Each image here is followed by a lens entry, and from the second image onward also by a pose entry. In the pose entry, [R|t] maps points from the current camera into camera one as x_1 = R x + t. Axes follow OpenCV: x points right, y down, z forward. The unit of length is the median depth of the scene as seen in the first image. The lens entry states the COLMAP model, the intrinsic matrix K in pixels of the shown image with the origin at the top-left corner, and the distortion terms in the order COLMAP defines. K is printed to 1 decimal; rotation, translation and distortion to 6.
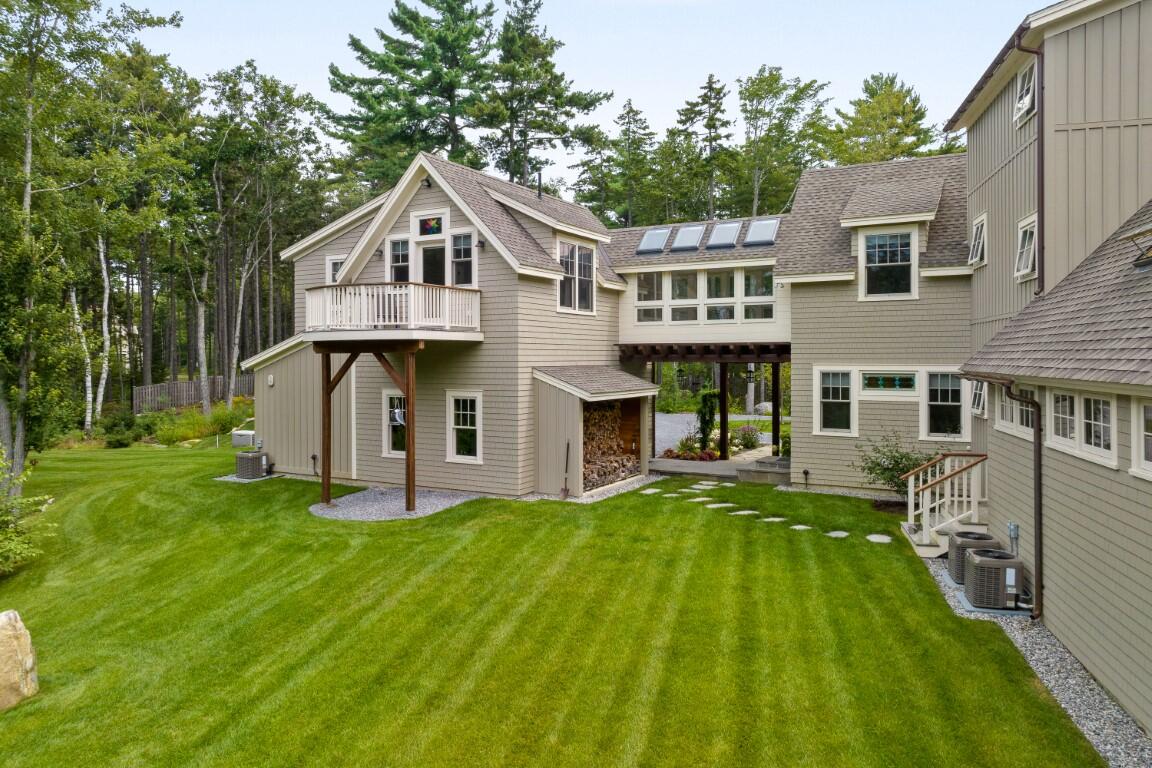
lens RADIAL K [[797.0, 0, 573.8], [0, 797.0, 361.2], [0, 0, 1]] dist [-0.005417, 0.003085]
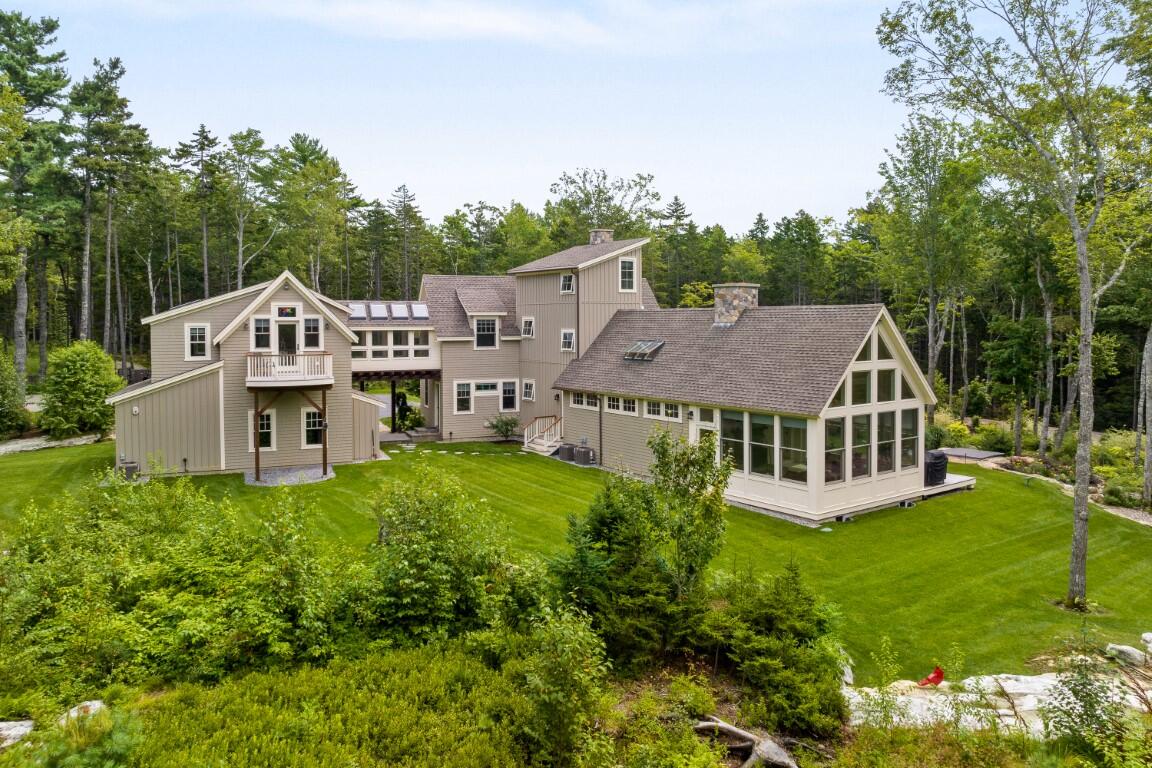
lens RADIAL K [[815.7, 0, 560.2], [0, 815.7, 346.6], [0, 0, 1]] dist [0.033852, -0.101244]
pose [[0.638140, -0.026090, 0.769478, -1.148760], [0.005807, 0.999560, 0.029076, -0.143118], [-0.769898, -0.014086, 0.638011, -0.556050]]
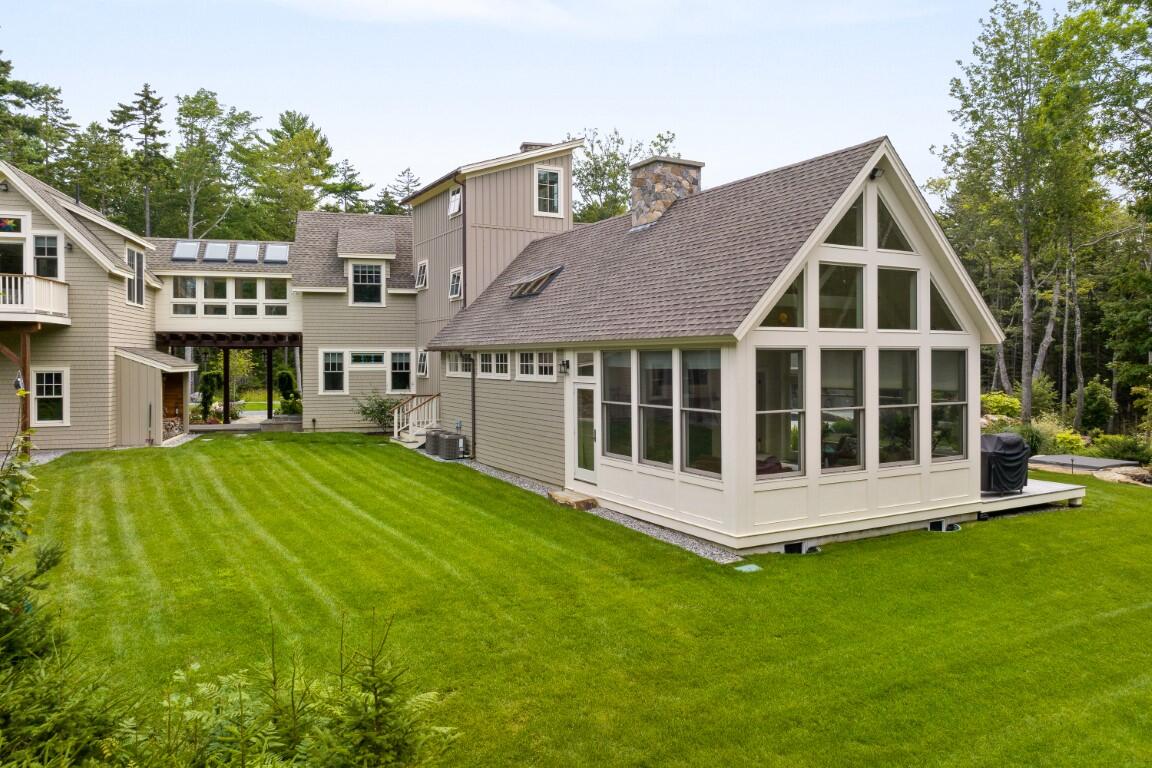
lens RADIAL K [[797.0, 0, 573.8], [0, 797.0, 361.2], [0, 0, 1]] dist [-0.005417, 0.003085]
pose [[0.723008, -0.002189, 0.690836, -0.383859], [0.004291, 0.999990, -0.001321, 0.033858], [-0.690826, 0.003920, 0.723010, -0.404437]]
